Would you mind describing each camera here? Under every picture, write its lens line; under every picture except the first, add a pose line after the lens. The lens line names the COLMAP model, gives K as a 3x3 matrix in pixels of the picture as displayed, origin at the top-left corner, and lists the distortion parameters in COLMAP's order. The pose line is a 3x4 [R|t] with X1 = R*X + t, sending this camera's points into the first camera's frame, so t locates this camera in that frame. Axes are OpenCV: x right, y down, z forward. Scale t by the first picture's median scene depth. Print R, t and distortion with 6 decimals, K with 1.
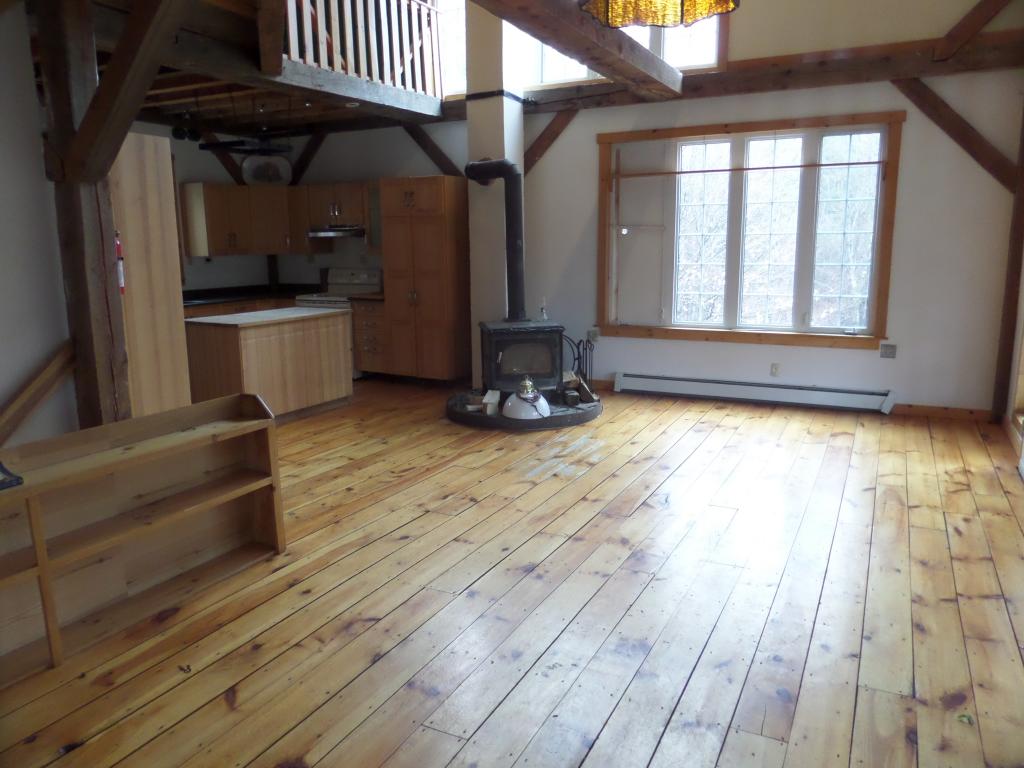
lens RADIAL K [[745.1, 0, 509.4], [0, 745.1, 385.3], [0, 0, 1]] dist [-0.003742, -0.014130]
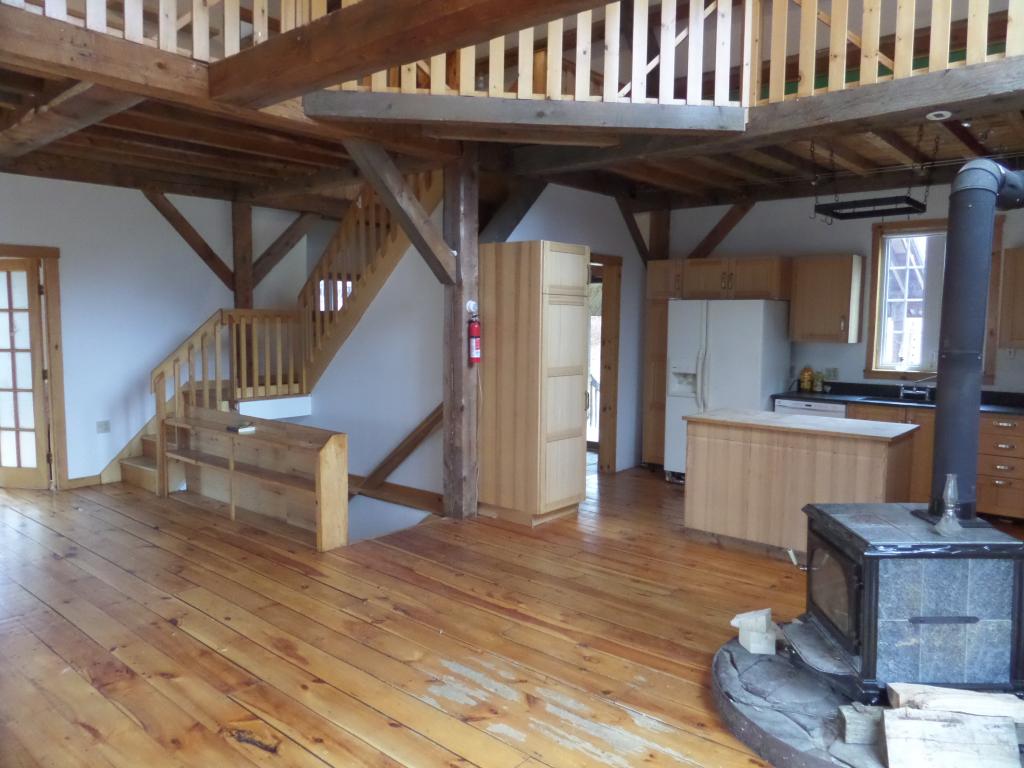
lens RADIAL K [[745.1, 0, 510.0], [0, 745.1, 388.7], [0, 0, 1]] dist [-0.003742, -0.014130]
pose [[-0.233597, 0.095061, -0.967676, 0.534552], [-0.191067, 0.971318, 0.141543, -0.192384], [0.953376, 0.217955, -0.208733, 0.924416]]
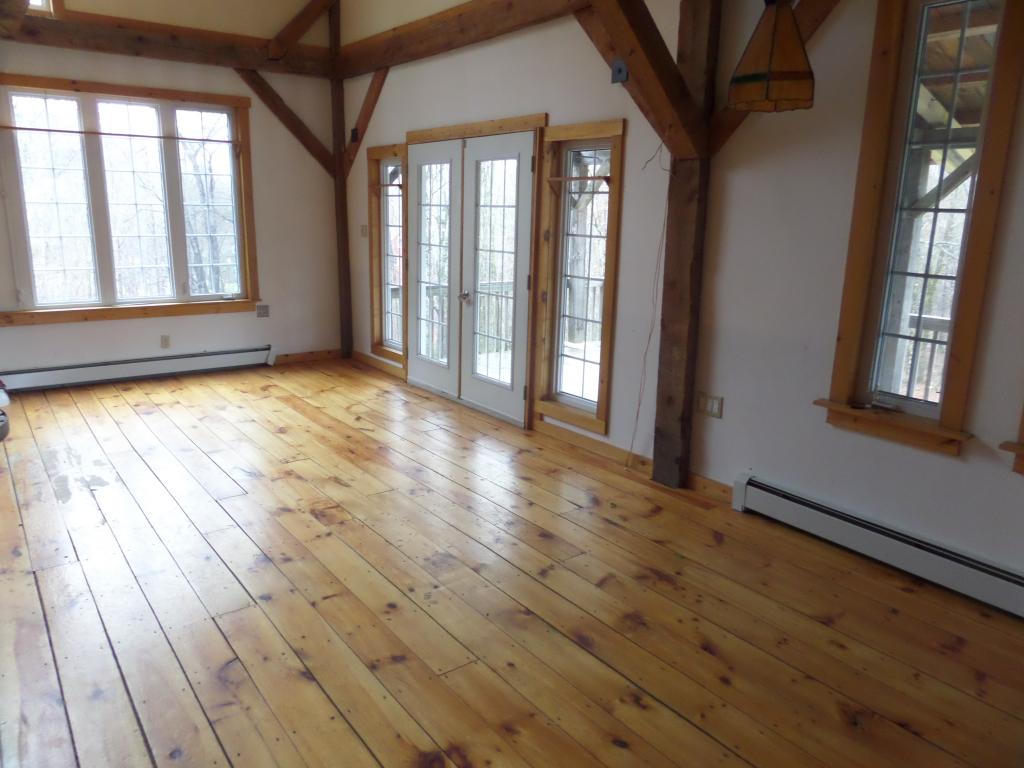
lens RADIAL K [[745.1, 0, 510.1], [0, 745.1, 386.5], [0, 0, 1]] dist [-0.003742, -0.014130]
pose [[0.446471, -0.185344, 0.875392, -0.358059], [0.146916, 0.980220, 0.132608, -0.029526], [-0.882655, 0.069403, 0.464870, 0.148404]]
